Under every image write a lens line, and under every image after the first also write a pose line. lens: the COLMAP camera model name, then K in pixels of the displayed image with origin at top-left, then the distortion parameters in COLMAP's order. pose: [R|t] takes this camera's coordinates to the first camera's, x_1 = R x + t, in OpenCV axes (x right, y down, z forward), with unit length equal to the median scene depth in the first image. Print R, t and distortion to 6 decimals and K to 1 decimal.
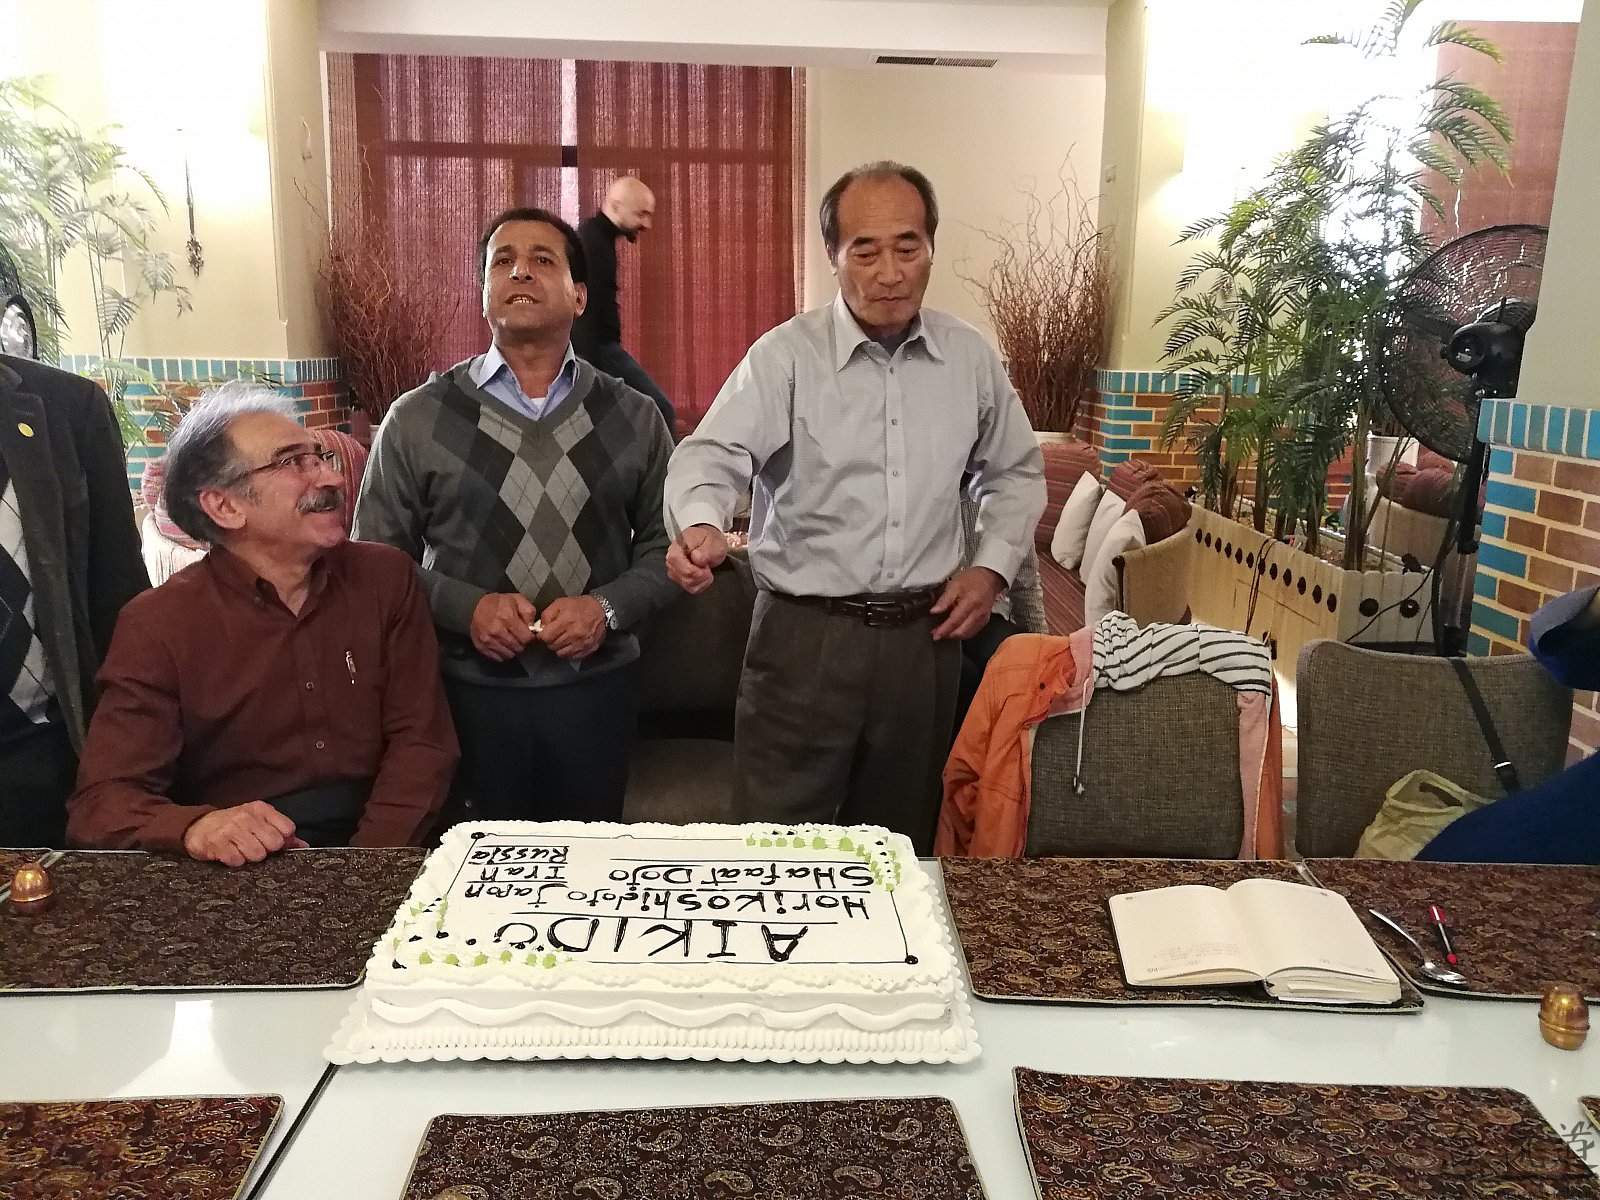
lens RADIAL K [[1245.3, 0, 793.6], [0, 1245.3, 580.2], [0, 0, 1]] dist [-0.006662, 0.011035]
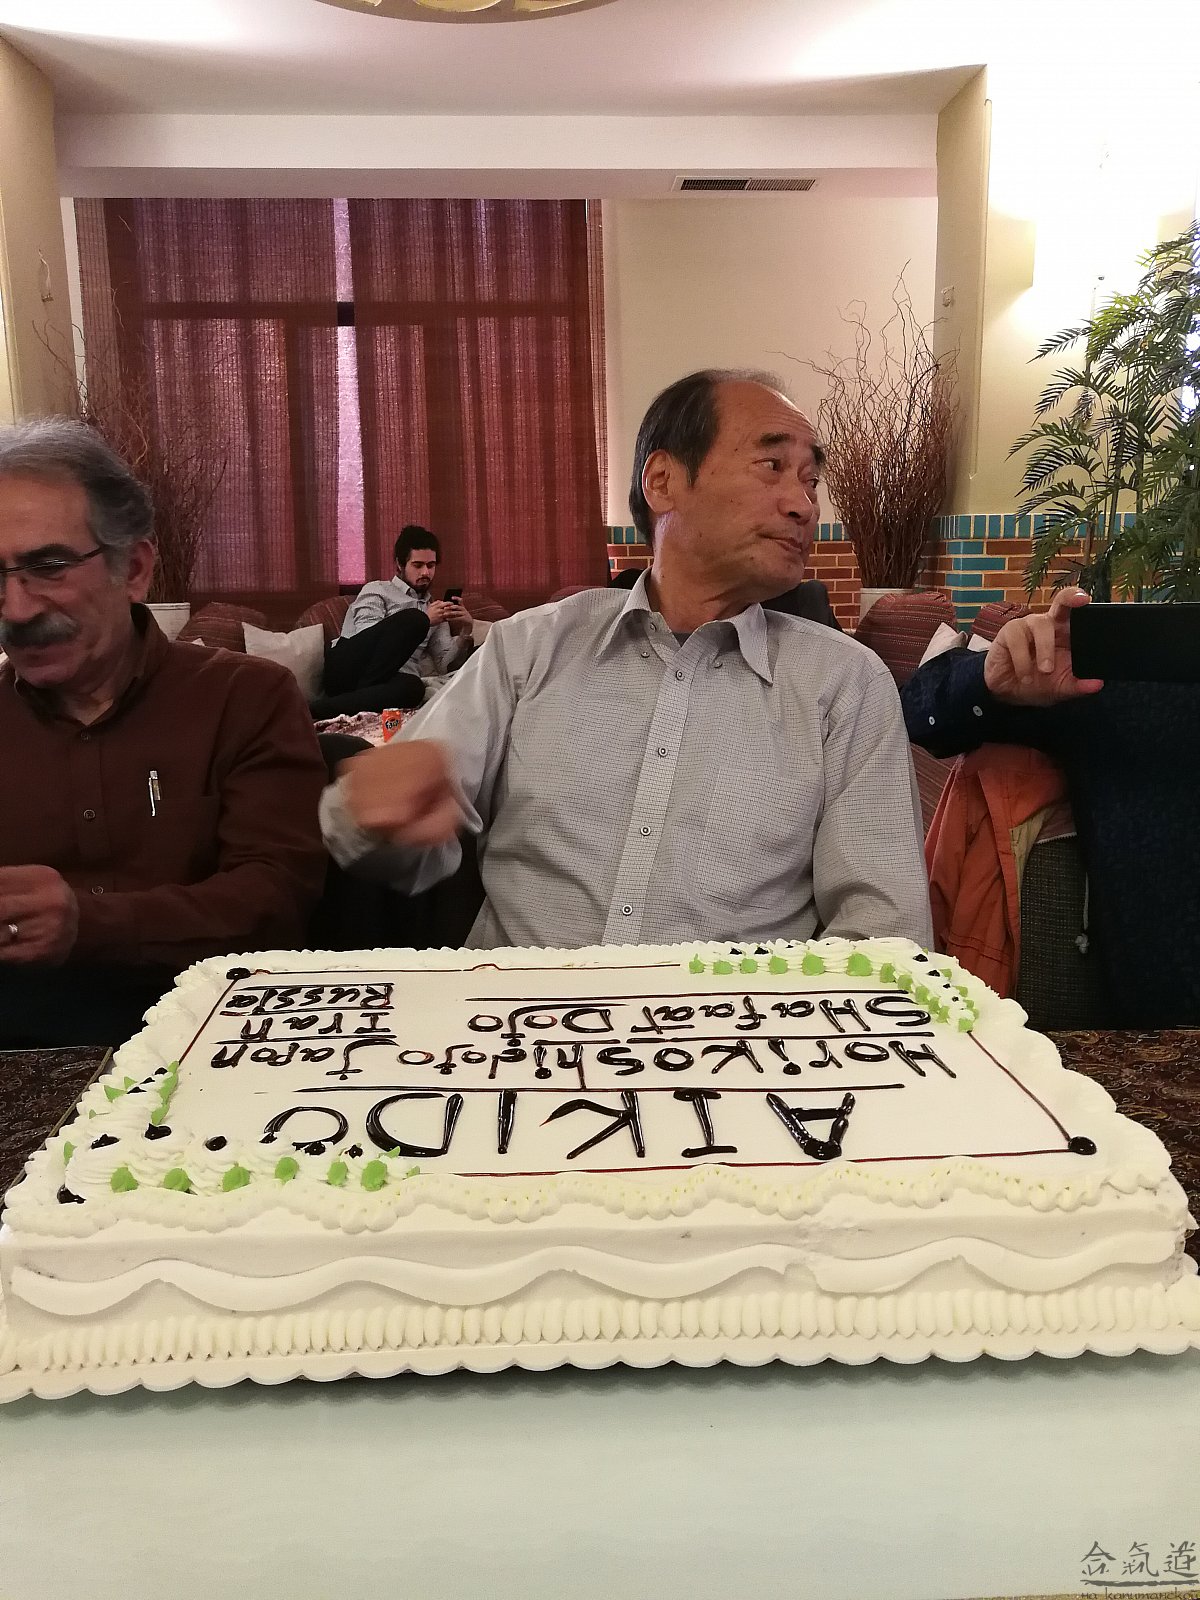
lens RADIAL K [[1249.6, 0, 600.0], [0, 1249.6, 800.0], [0, 0, 1]] dist [-0.006367, 0.032566]
pose [[0.999312, -0.034433, 0.013783, -0.100599], [0.034518, 0.999386, -0.005941, 0.151197], [-0.013570, 0.006413, 0.999887, 0.464991]]
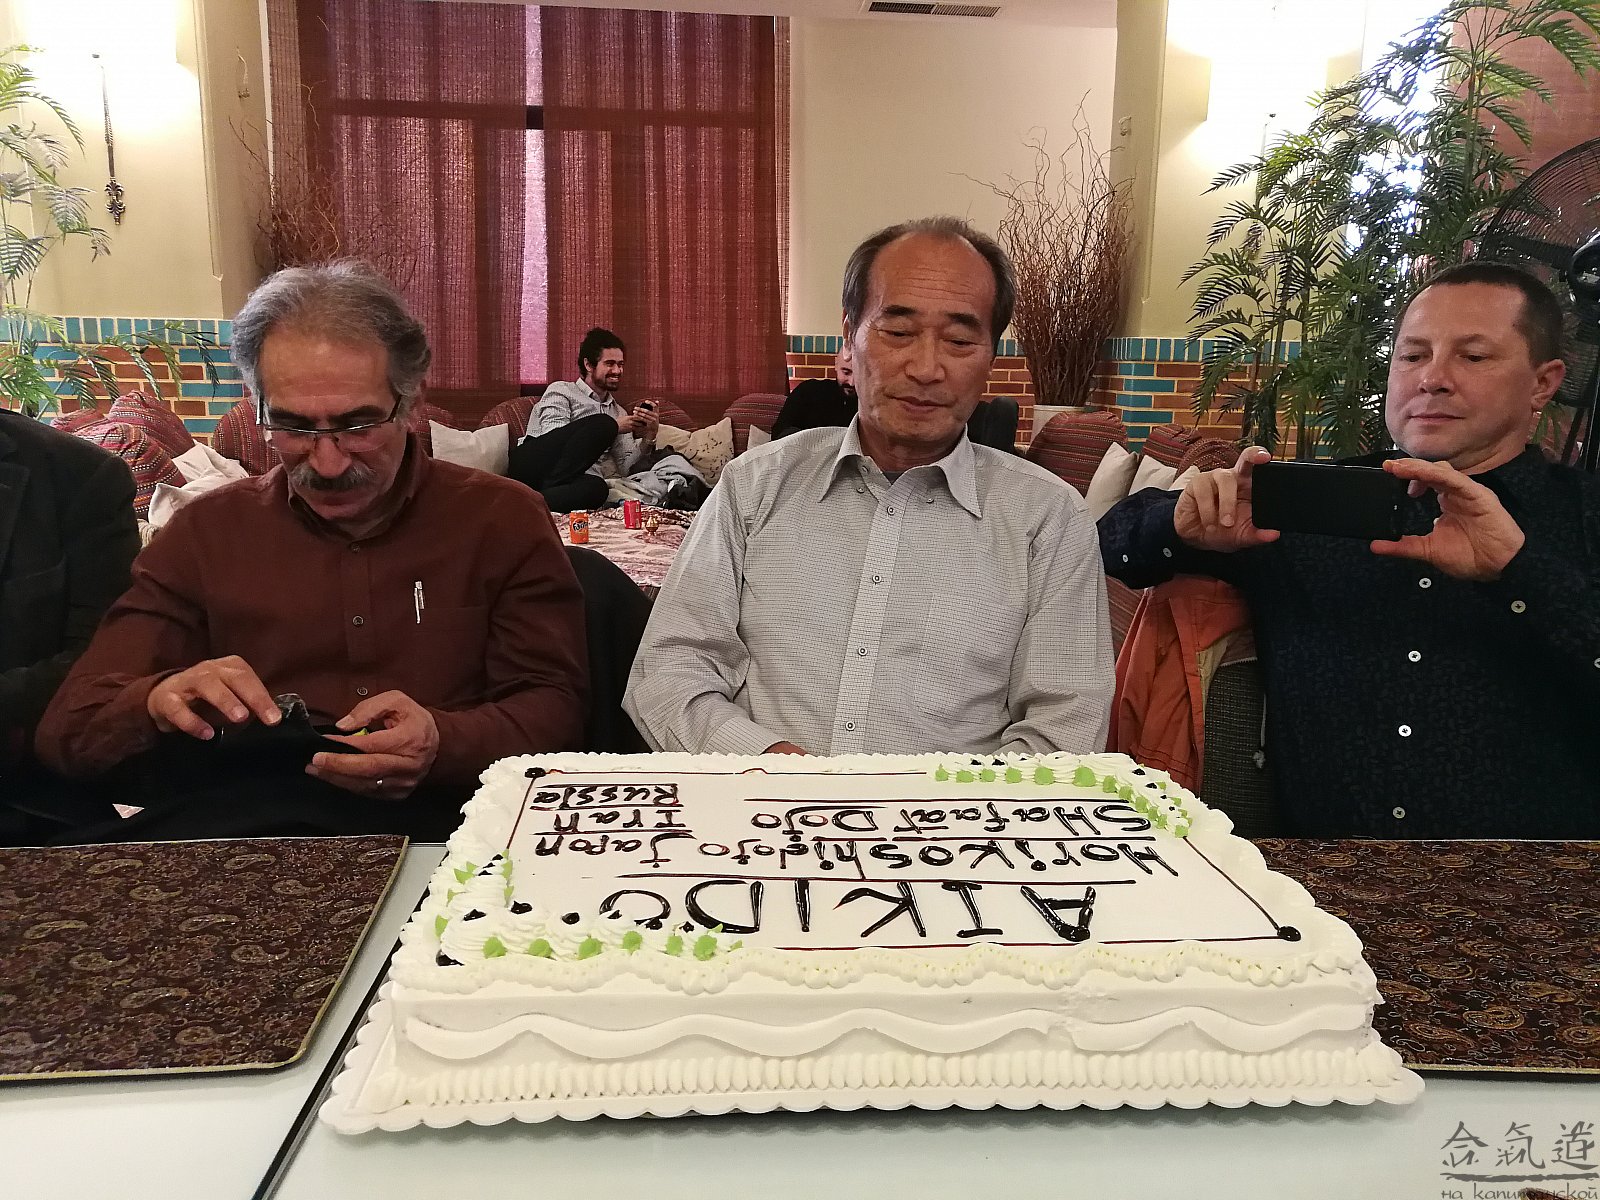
lens RADIAL K [[1249.6, 0, 798.3], [0, 1249.6, 592.9], [0, 0, 1]] dist [-0.006367, 0.032566]
pose [[0.998866, -0.008135, 0.046919, -0.166659], [0.008646, 0.999905, -0.010716, 0.134214], [-0.046828, 0.011110, 0.998841, 0.374560]]
